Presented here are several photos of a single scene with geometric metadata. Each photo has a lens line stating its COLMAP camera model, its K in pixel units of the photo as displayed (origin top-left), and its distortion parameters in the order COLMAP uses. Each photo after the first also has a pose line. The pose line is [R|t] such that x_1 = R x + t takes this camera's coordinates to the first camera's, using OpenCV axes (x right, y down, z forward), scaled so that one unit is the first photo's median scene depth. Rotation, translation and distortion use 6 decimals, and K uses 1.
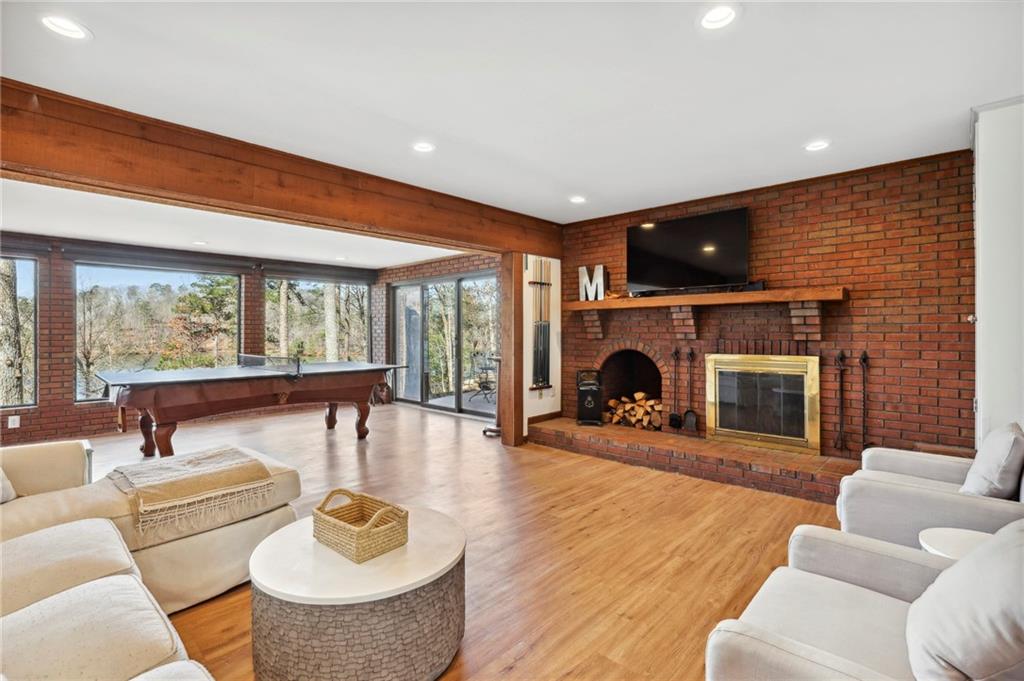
lens RADIAL K [[486.3, 0, 509.1], [0, 486.3, 324.7], [0, 0, 1]] dist [0.018796, 0.004788]
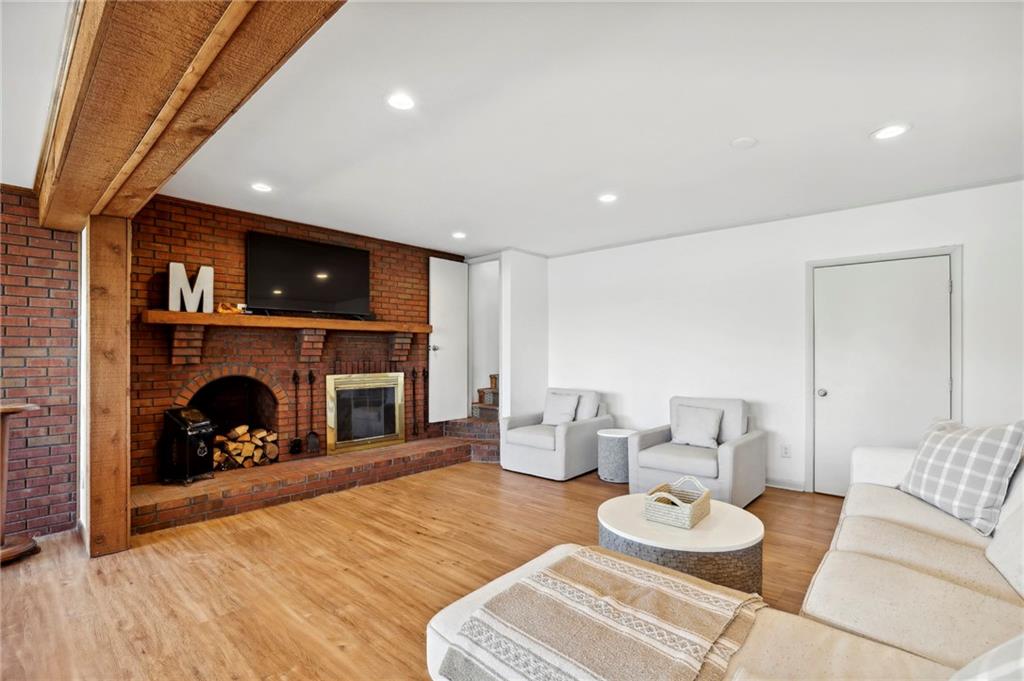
lens RADIAL K [[486.3, 0, 506.3], [0, 486.3, 348.4], [0, 0, 1]] dist [0.018796, 0.004788]
pose [[0.010133, 0.013666, 0.999855, -0.642749], [-0.014415, 0.999805, -0.013519, 0.009657], [-0.999845, -0.014276, 0.010328, 0.588782]]
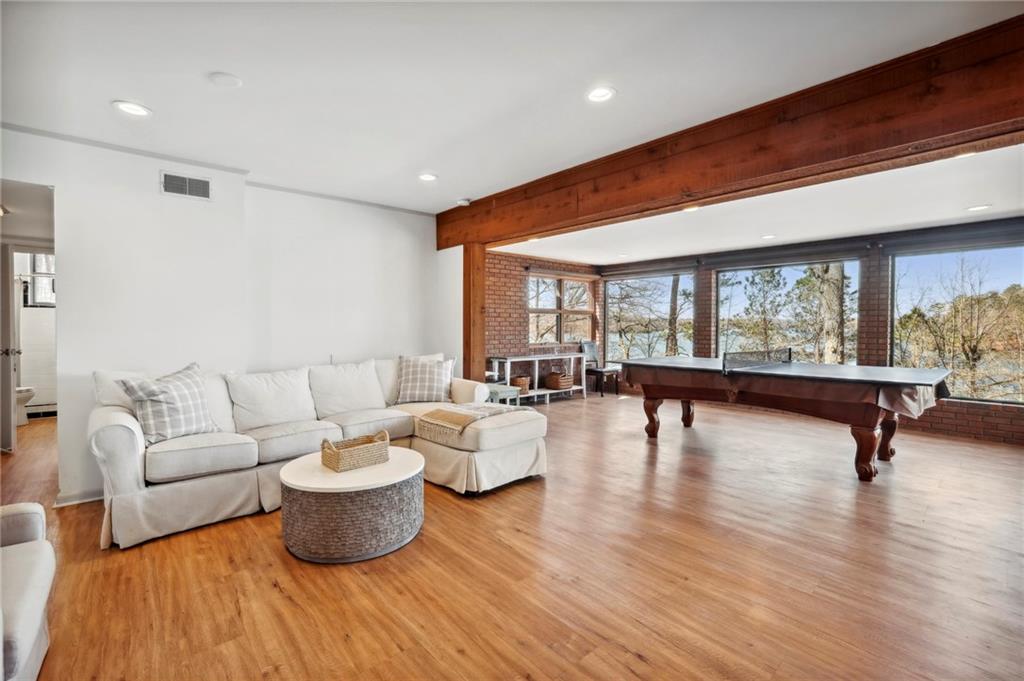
lens RADIAL K [[444.5, 0, 515.6], [0, 444.5, 335.7], [0, 0, 1]] dist [-0.005801, 0.000059]
pose [[-0.090476, 0.037558, -0.995190, 0.408560], [0.015873, 0.999216, 0.036267, 0.002638], [0.995772, -0.012515, -0.091001, 0.656619]]
